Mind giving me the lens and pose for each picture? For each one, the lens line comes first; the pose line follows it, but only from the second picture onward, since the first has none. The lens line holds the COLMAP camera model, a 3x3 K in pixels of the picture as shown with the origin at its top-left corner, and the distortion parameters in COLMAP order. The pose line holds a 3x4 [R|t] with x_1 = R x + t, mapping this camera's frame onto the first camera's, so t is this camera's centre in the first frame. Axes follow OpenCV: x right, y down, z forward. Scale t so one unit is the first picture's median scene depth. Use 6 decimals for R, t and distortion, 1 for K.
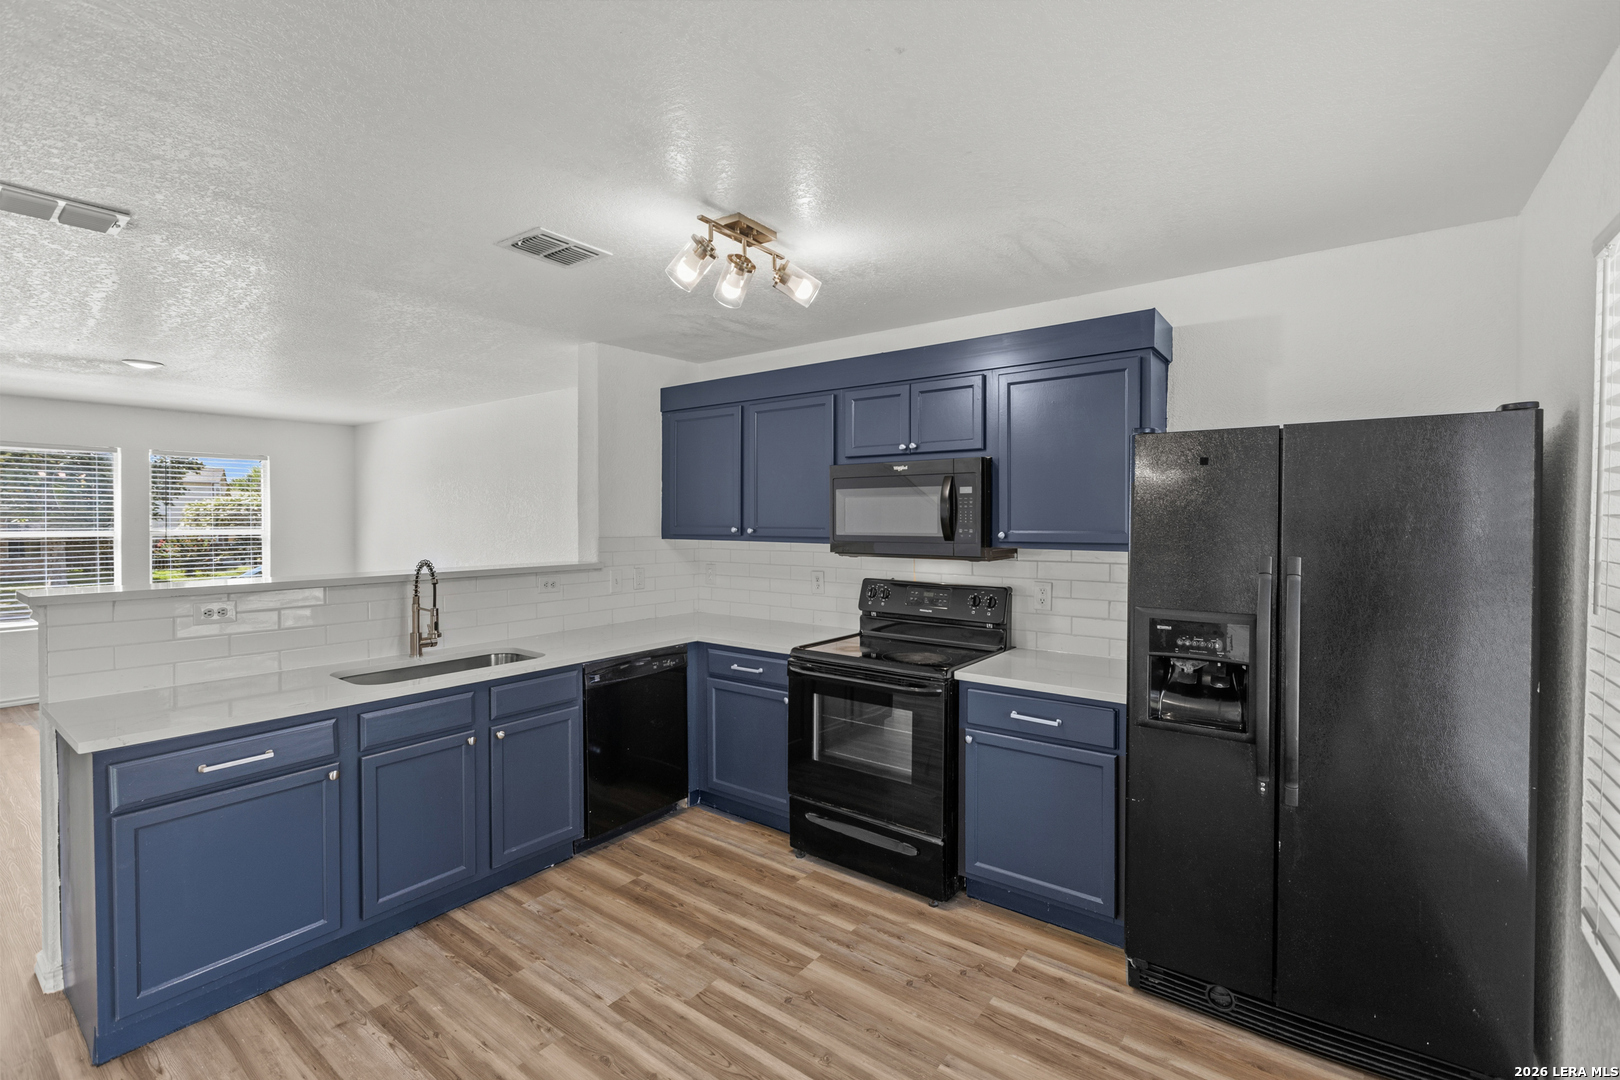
lens RADIAL K [[718.7, 0, 802.3], [0, 718.7, 531.7], [0, 0, 1]] dist [-0.000138, 0.000487]
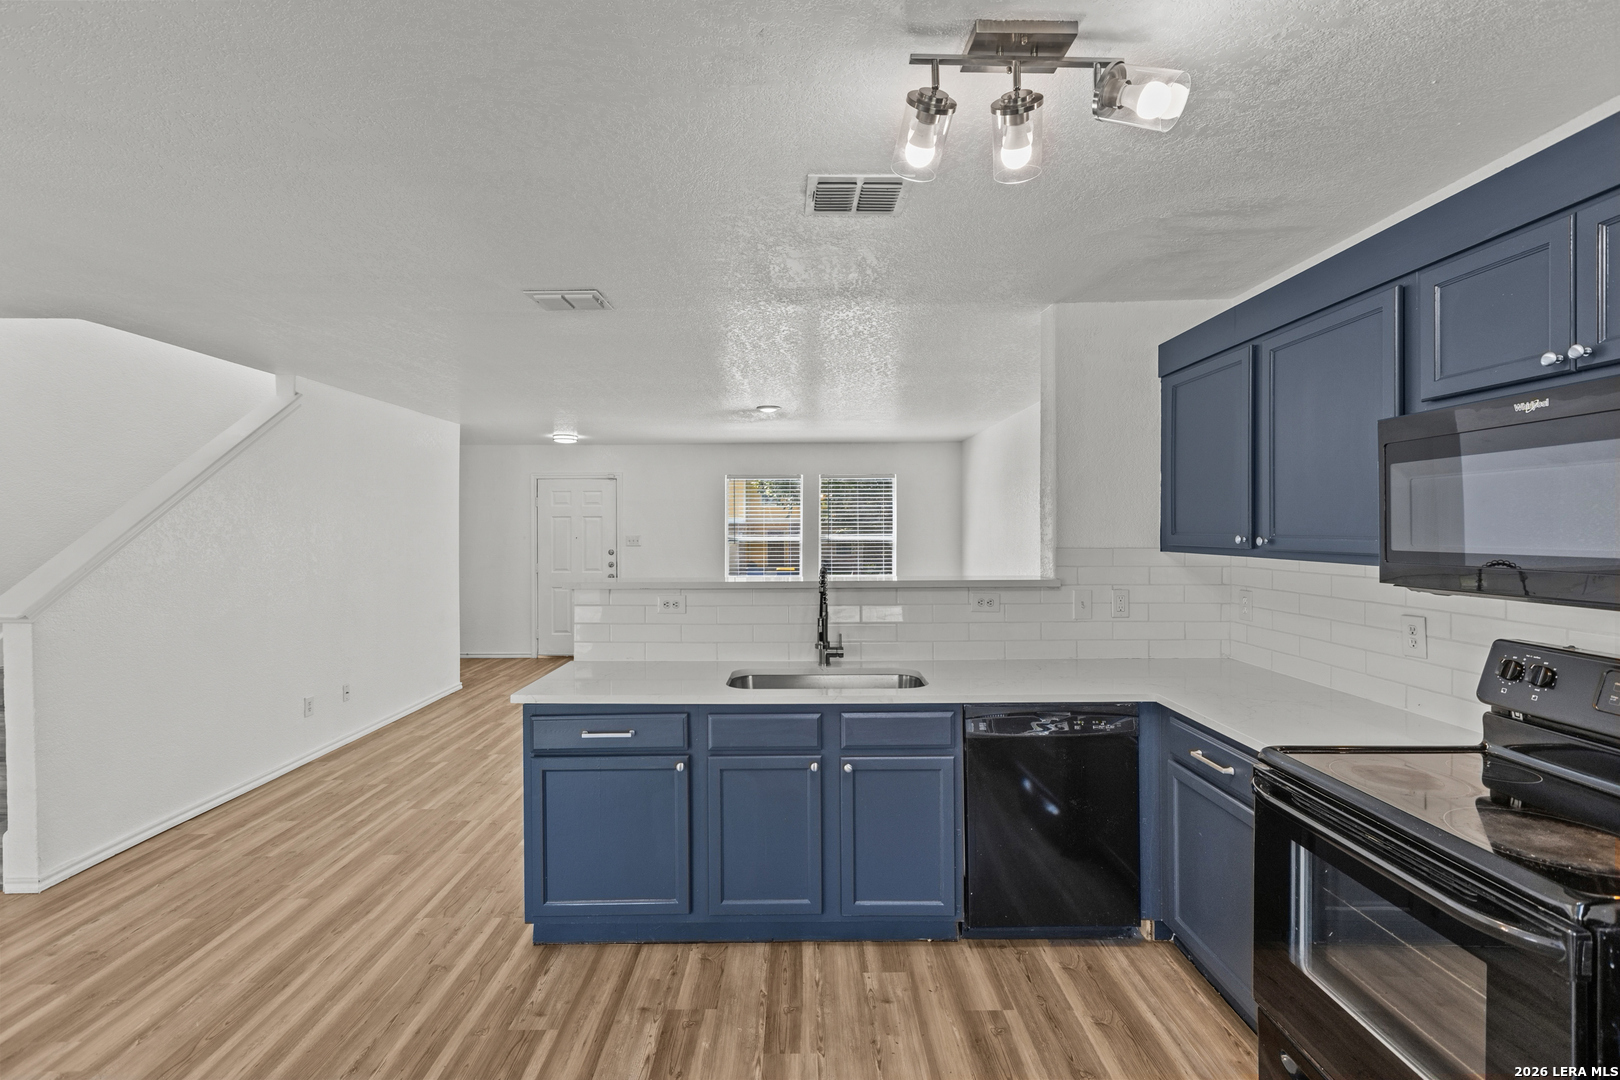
lens RADIAL K [[718.7, 0, 801.6], [0, 718.7, 532.4], [0, 0, 1]] dist [-0.000138, 0.000487]
pose [[0.606096, 0.001967, -0.795389, 0.233644], [-0.009706, 0.999941, -0.004923, -0.002681], [0.795333, 0.010704, 0.606079, 0.389185]]
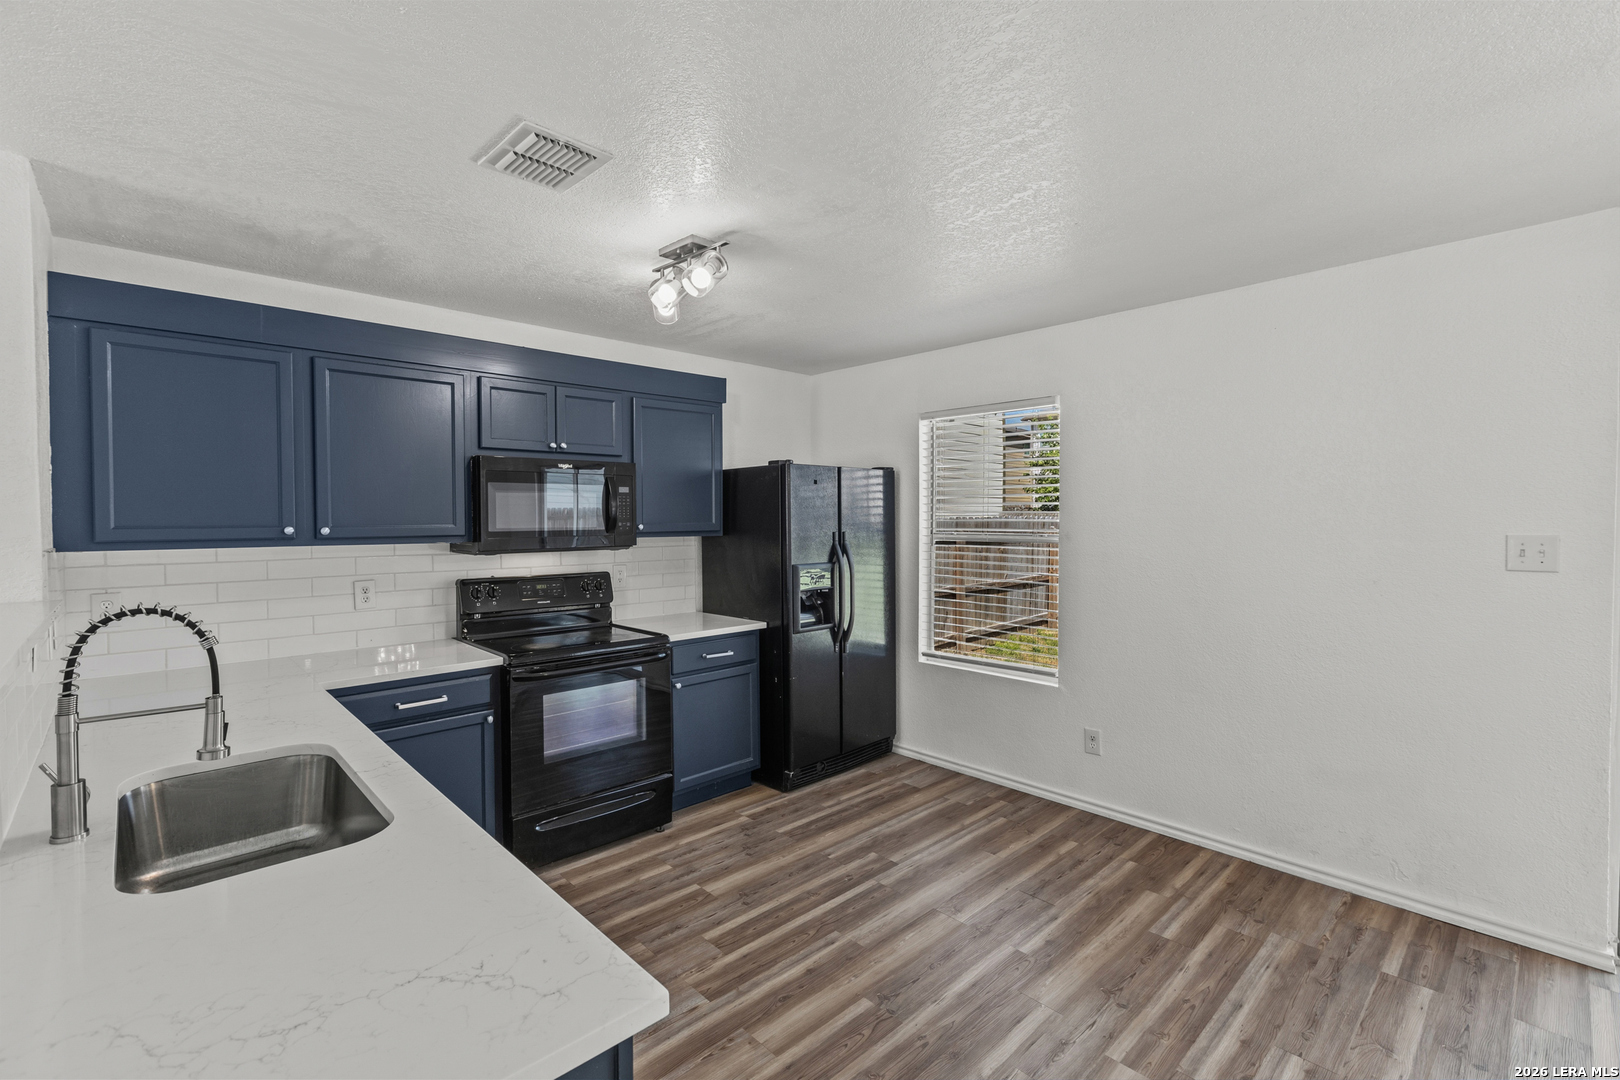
lens RADIAL K [[718.7, 0, 797.5], [0, 718.7, 529.8], [0, 0, 1]] dist [-0.000138, 0.000487]
pose [[0.164035, -0.018931, 0.986273, -0.909875], [0.022915, 0.999619, 0.015376, -0.003432], [-0.986188, 0.020078, 0.164406, 0.526453]]
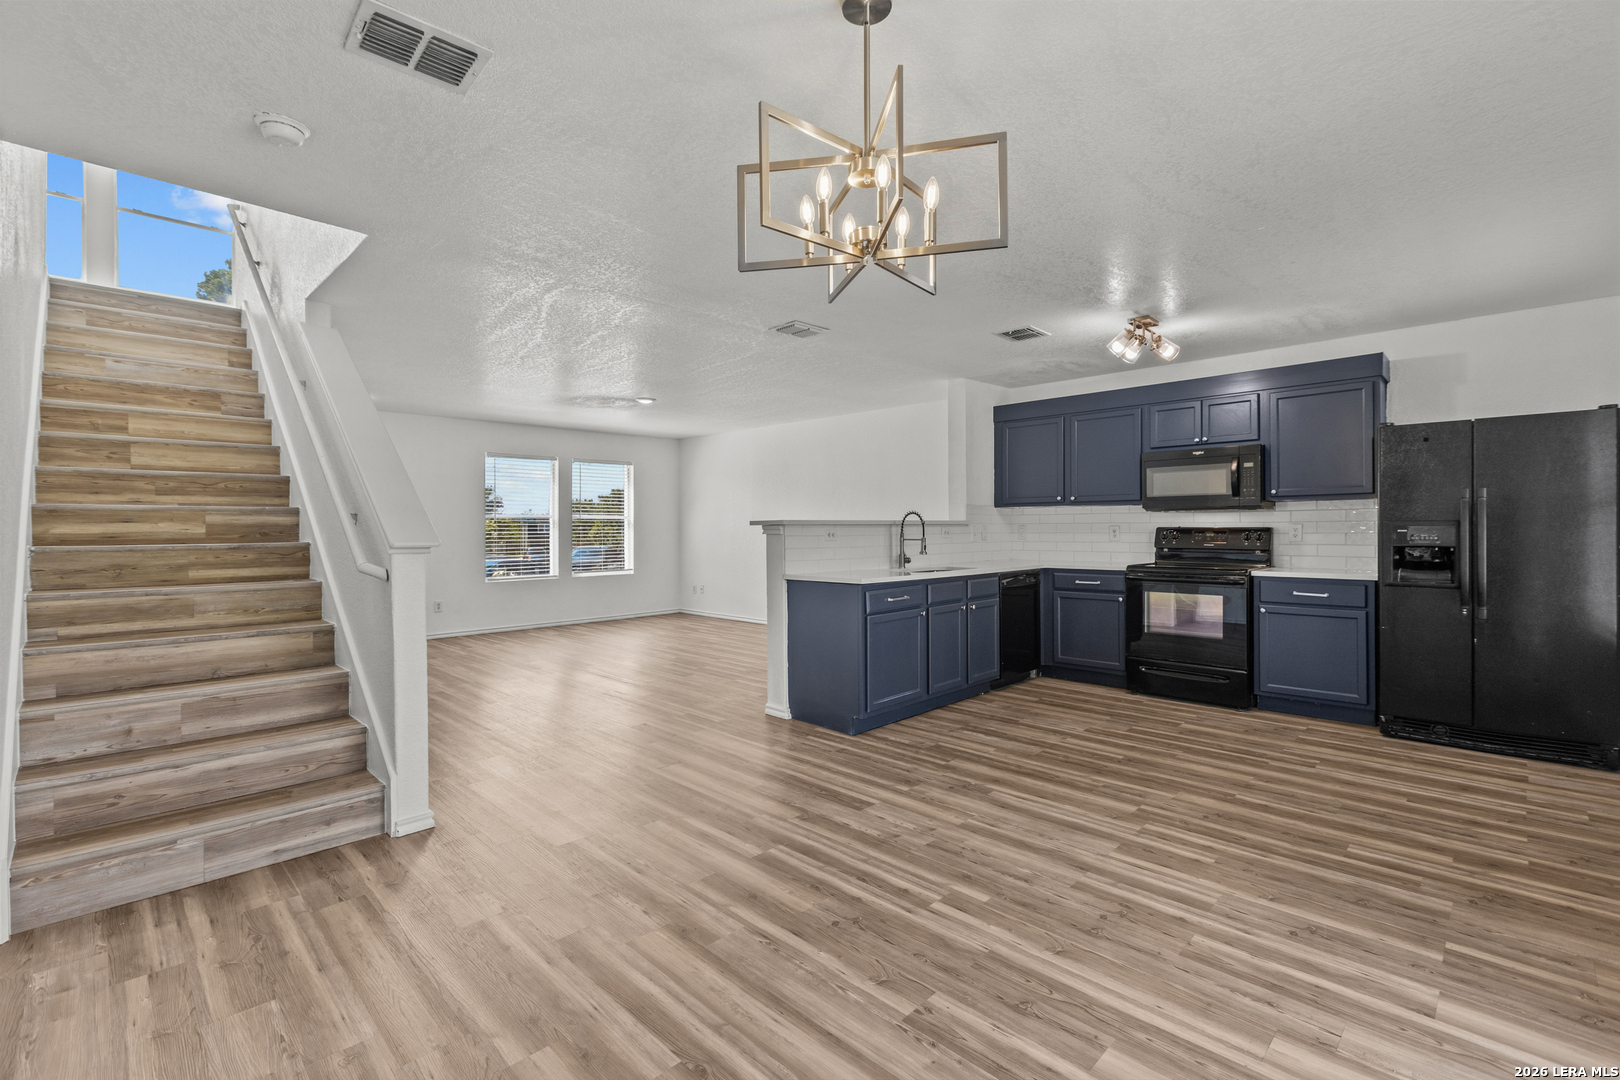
lens RADIAL K [[718.7, 0, 797.0], [0, 718.7, 531.2], [0, 0, 1]] dist [-0.000138, 0.000487]
pose [[0.990755, -0.005230, -0.135562, -0.569453], [0.003200, 0.999880, -0.015186, 0.114875], [0.135625, 0.014612, 0.990652, -0.752803]]
